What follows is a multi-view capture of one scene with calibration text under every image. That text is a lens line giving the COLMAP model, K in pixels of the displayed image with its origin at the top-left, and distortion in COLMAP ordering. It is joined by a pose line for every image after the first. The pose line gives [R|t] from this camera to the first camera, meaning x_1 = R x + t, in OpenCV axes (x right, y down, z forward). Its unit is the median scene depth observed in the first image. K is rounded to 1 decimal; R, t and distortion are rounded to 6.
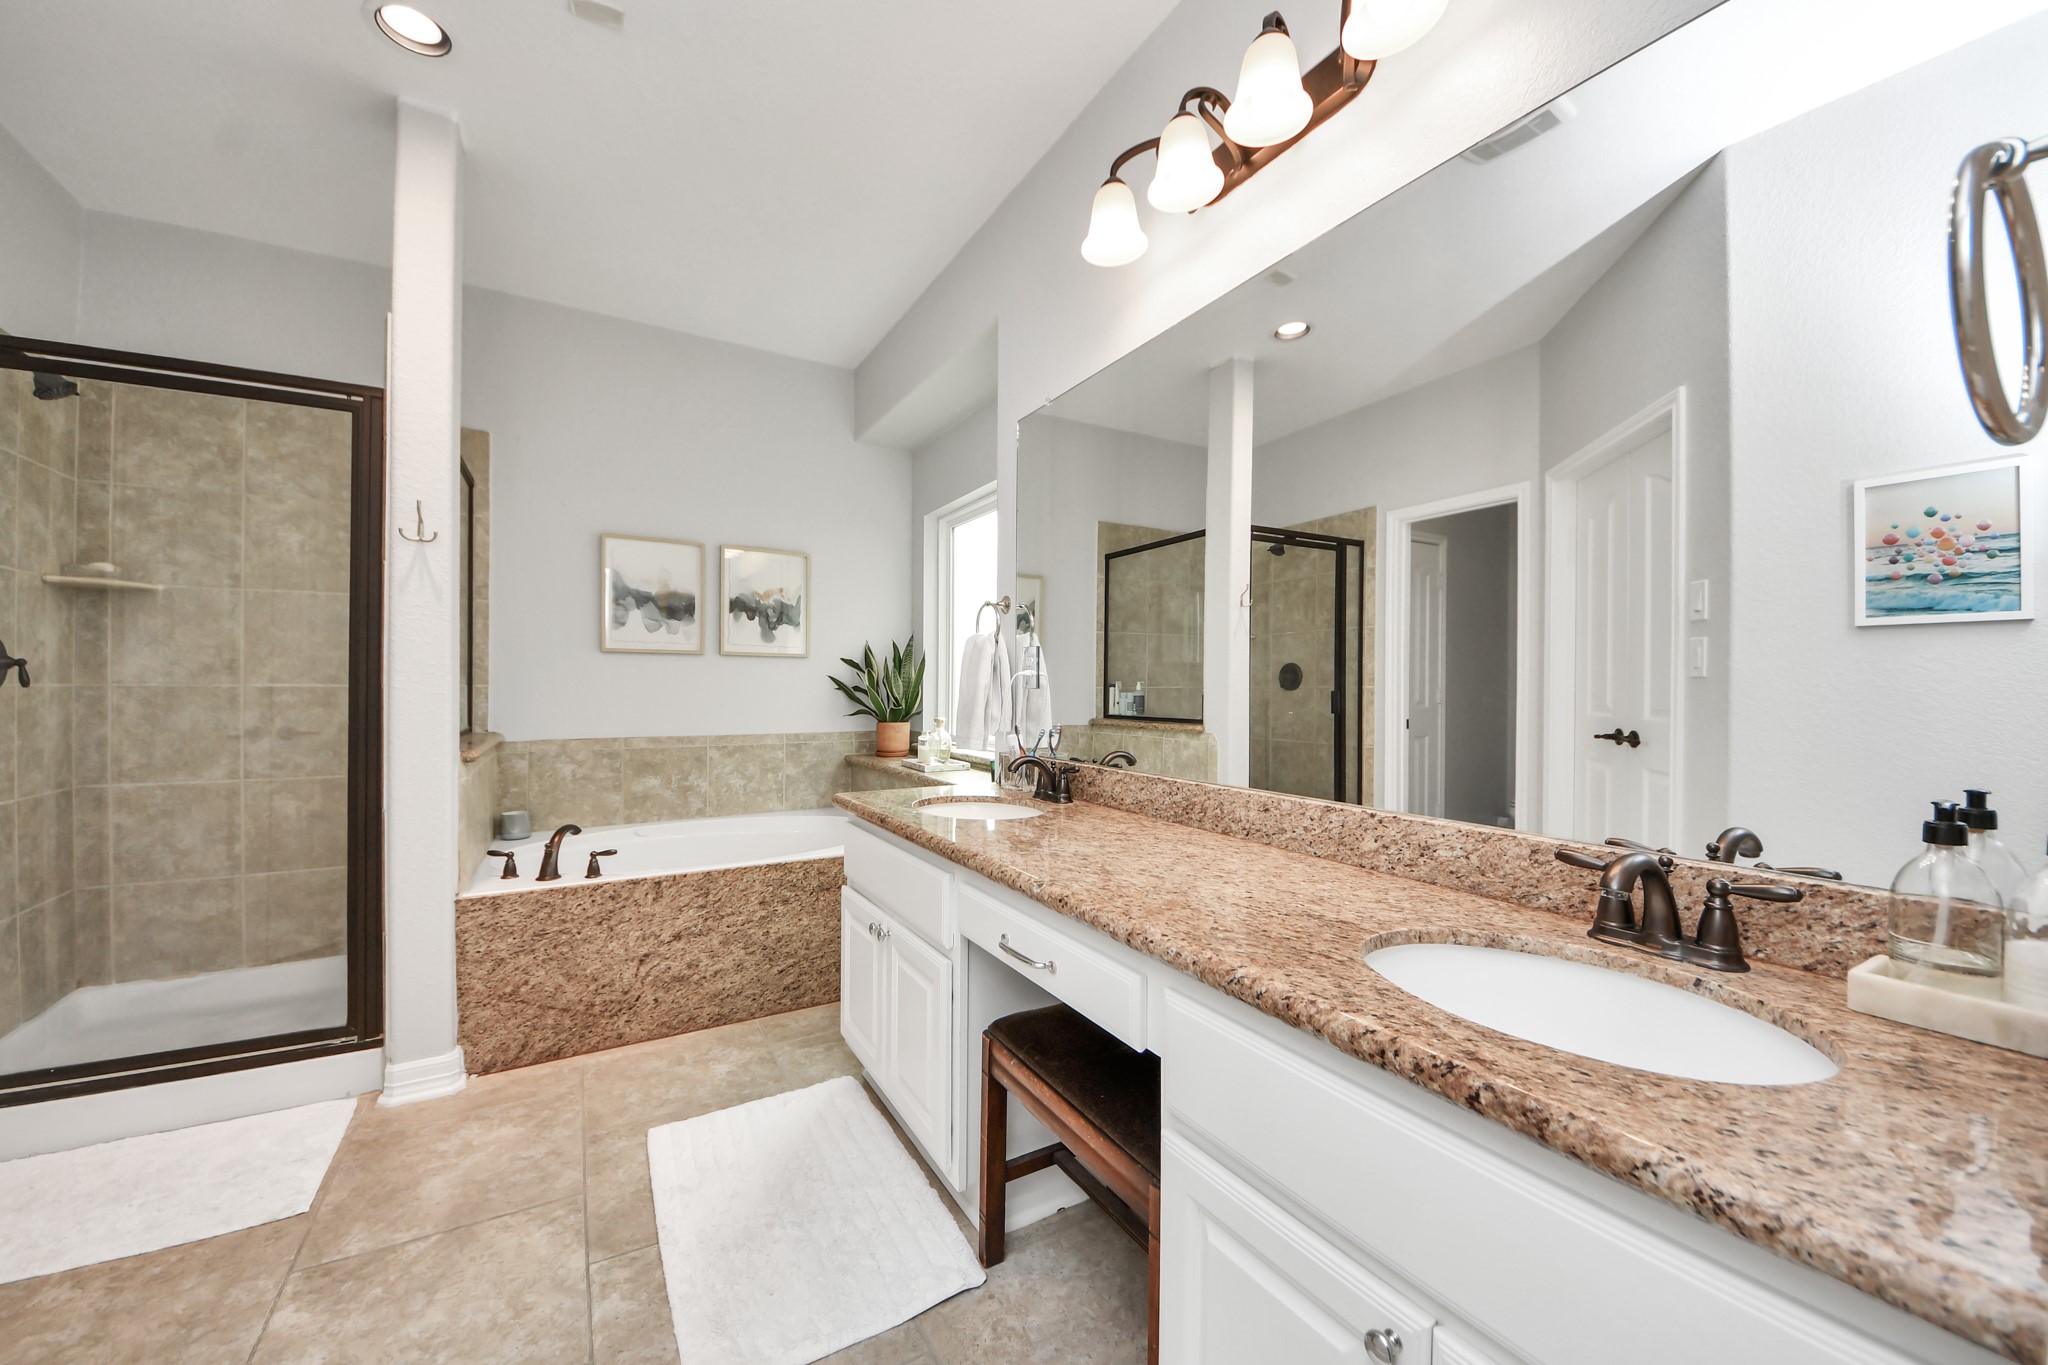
lens RADIAL K [[721.7, 0, 1029.7], [0, 721.7, 691.2], [0, 0, 1]] dist [0.027637, -0.015044]
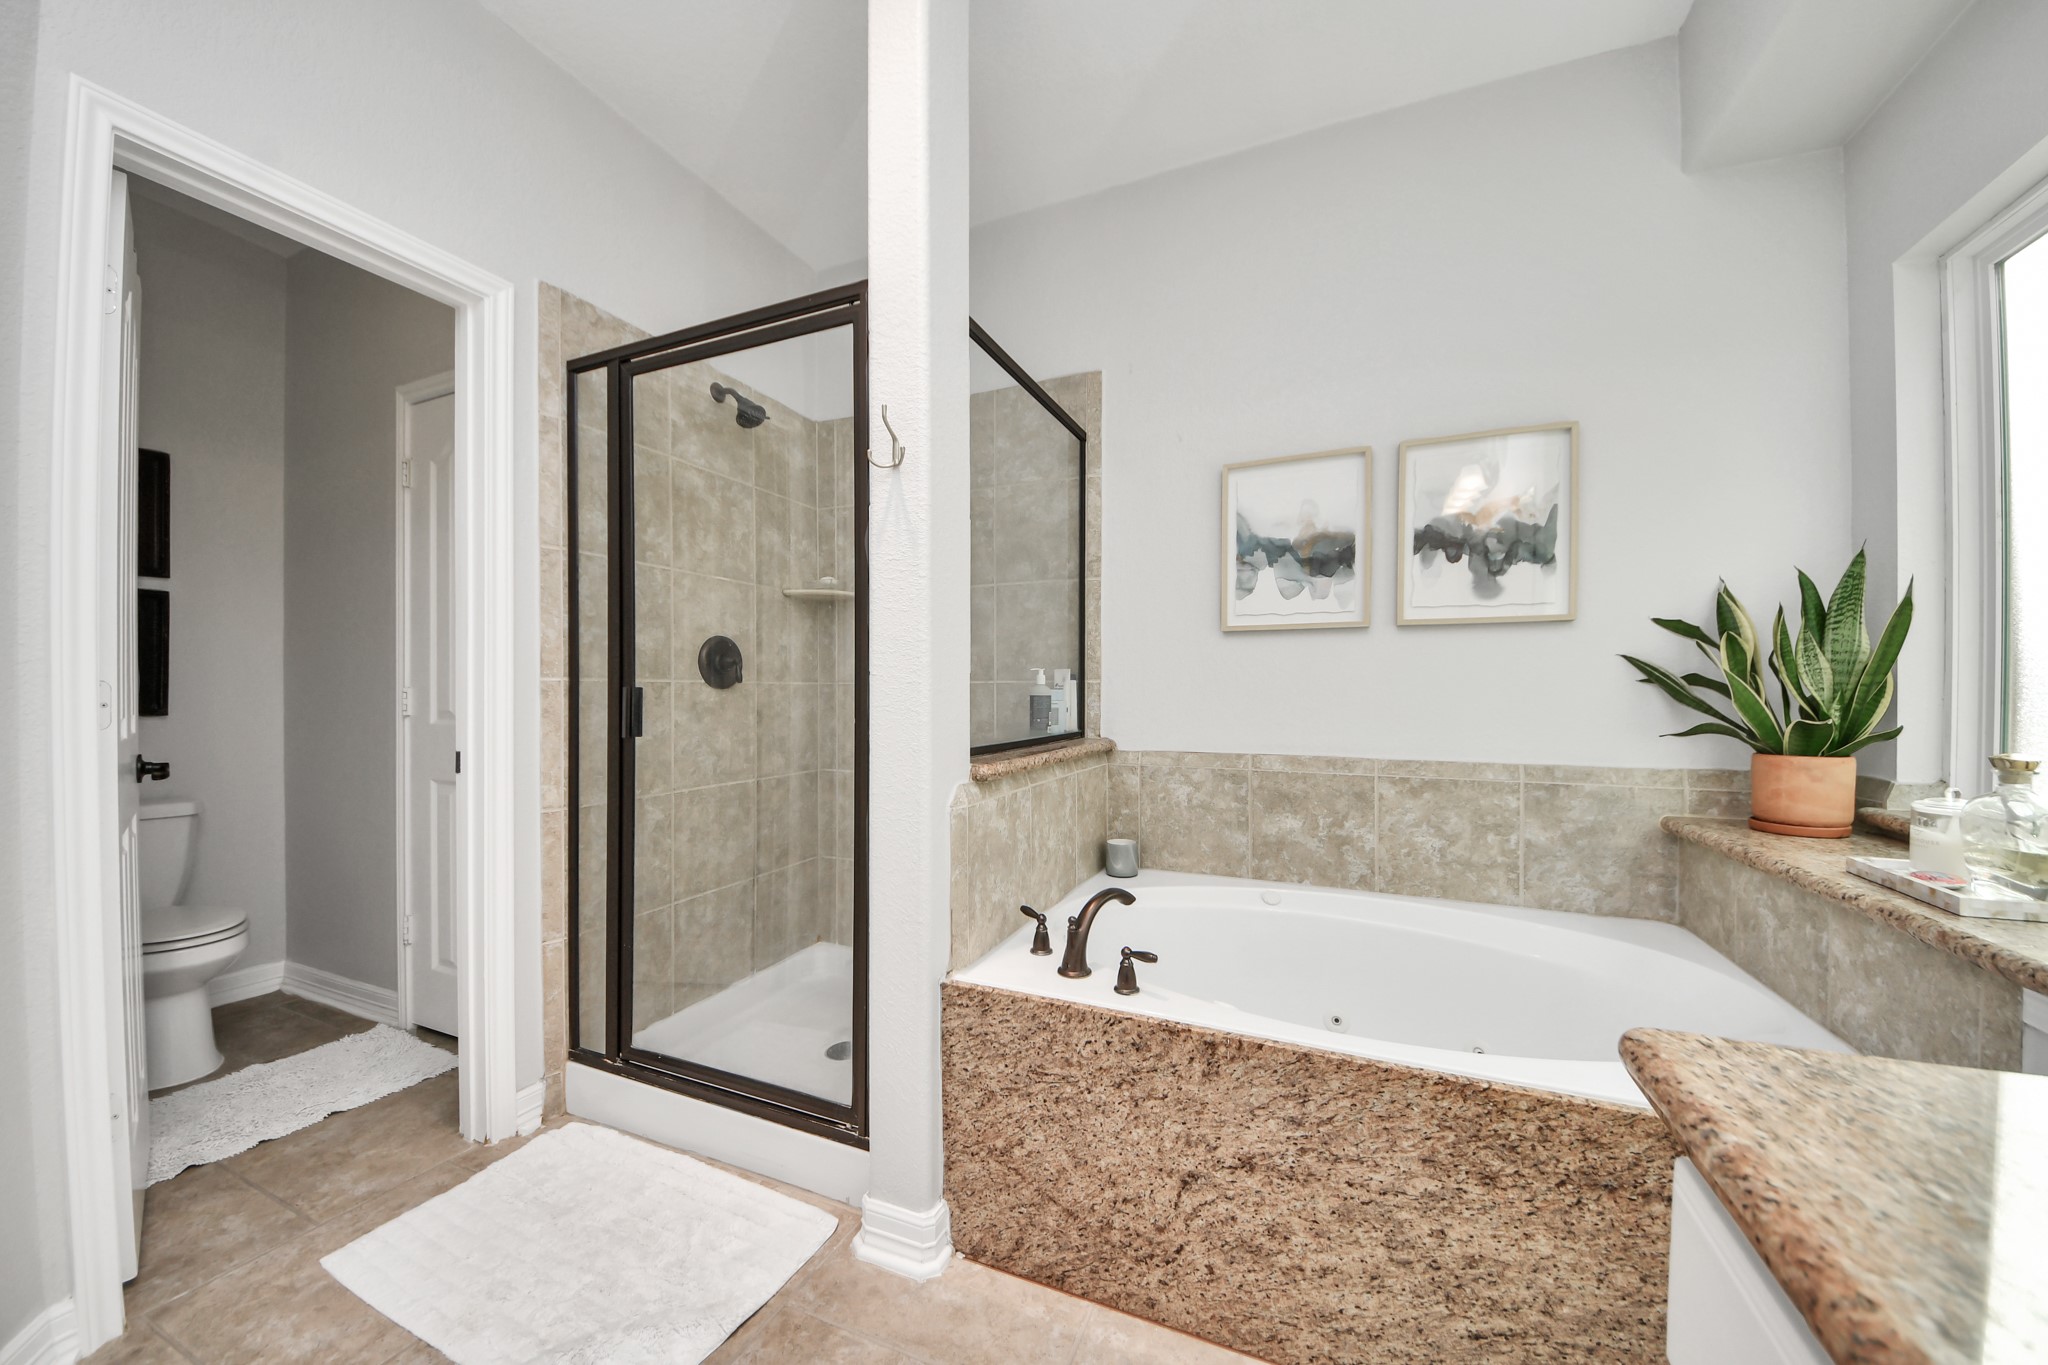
lens RADIAL K [[799.2, 0, 954.8], [0, 799.2, 691.0], [0, 0, 1]] dist [0.043229, -0.036398]
pose [[0.568370, -0.003805, -0.822764, -0.093514], [-0.000189, 0.999989, -0.004755, 0.007931], [0.822773, 0.002858, 0.568363, 0.353079]]
